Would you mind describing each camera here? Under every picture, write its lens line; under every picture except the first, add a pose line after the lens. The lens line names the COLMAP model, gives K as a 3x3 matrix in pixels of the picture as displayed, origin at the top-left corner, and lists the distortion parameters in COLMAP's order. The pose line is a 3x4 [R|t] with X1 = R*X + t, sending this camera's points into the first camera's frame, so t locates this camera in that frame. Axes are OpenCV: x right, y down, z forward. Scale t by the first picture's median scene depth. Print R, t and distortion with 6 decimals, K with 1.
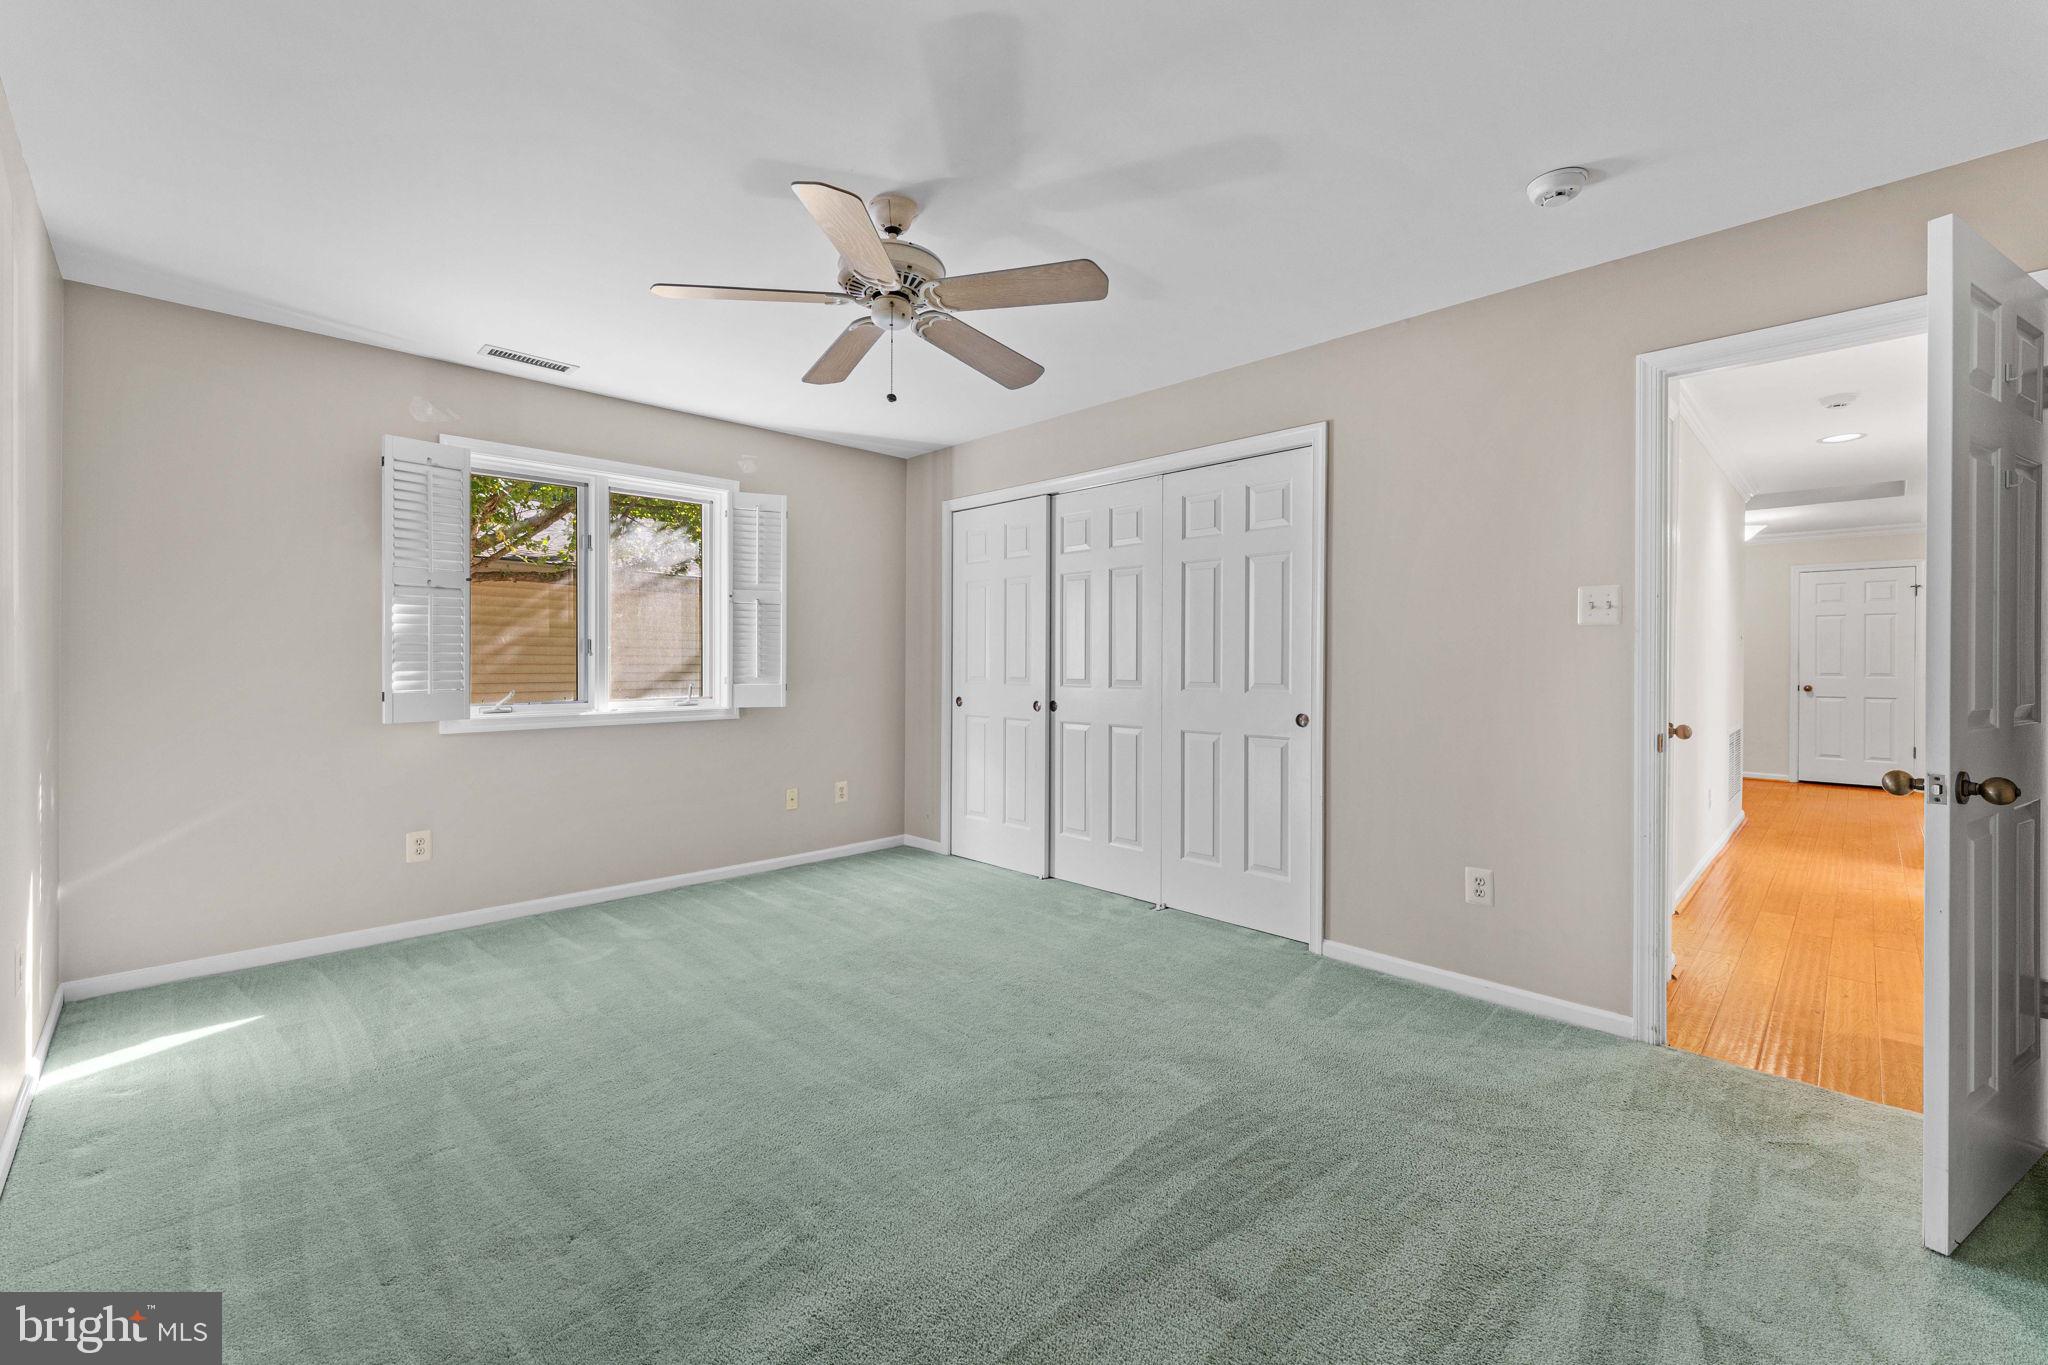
lens RADIAL K [[840.4, 0, 1016.8], [0, 840.4, 662.5], [0, 0, 1]] dist [-0.000313, -0.000004]
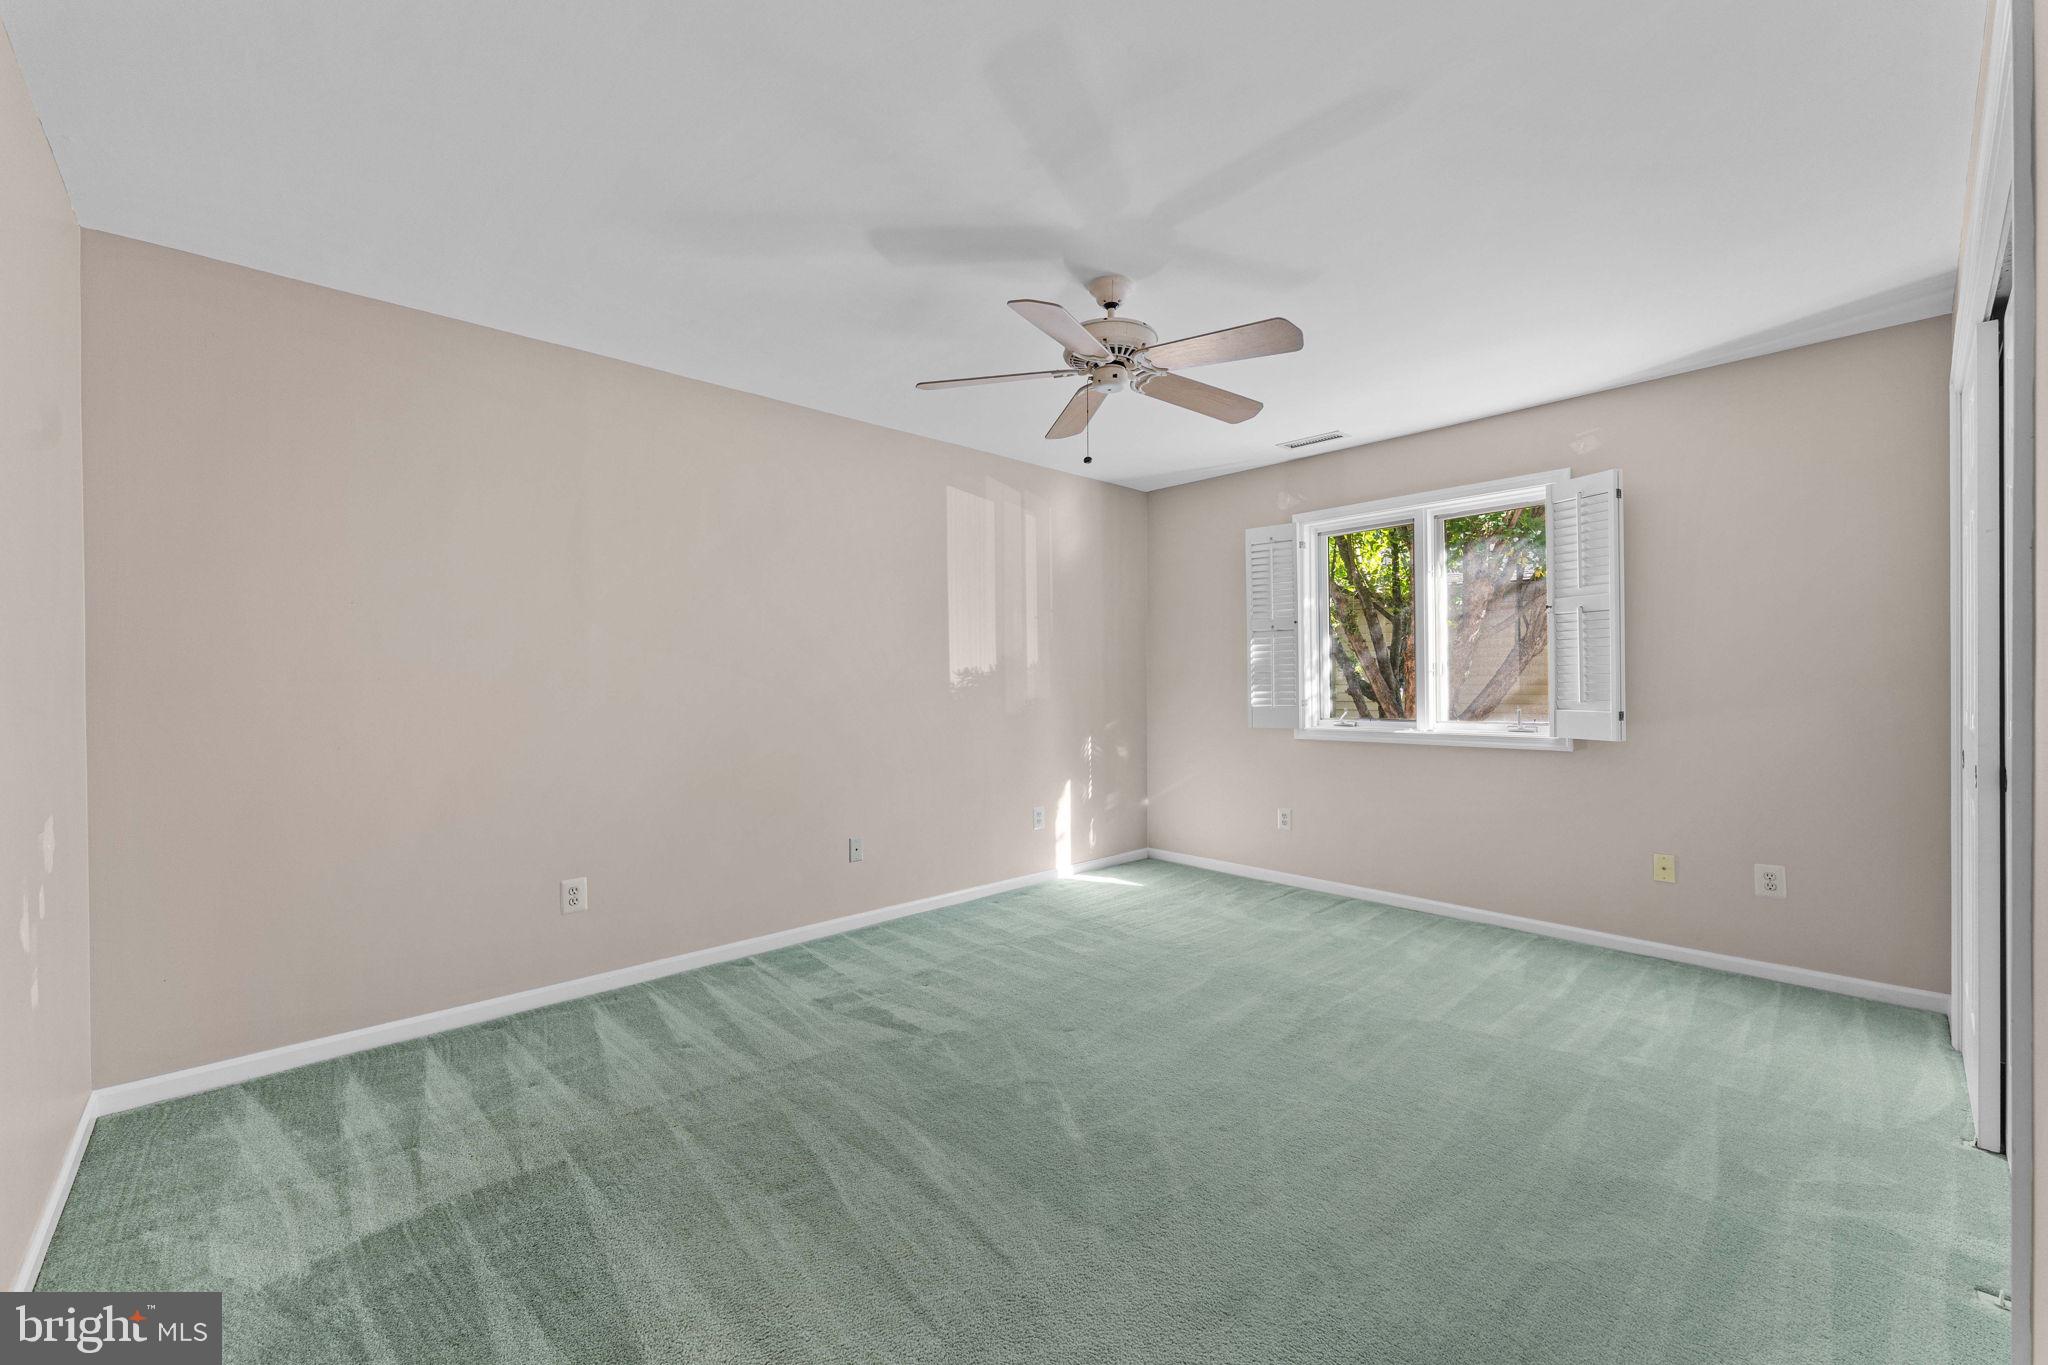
lens RADIAL K [[826.4, 0, 1013.4], [0, 826.4, 682.5], [0, 0, 1]] dist [-0.001110, -0.000221]
pose [[-0.053718, -0.001308, -0.998555, 0.564047], [0.005459, 0.999984, -0.001604, -0.003941], [0.998541, -0.005537, -0.053710, 0.534258]]
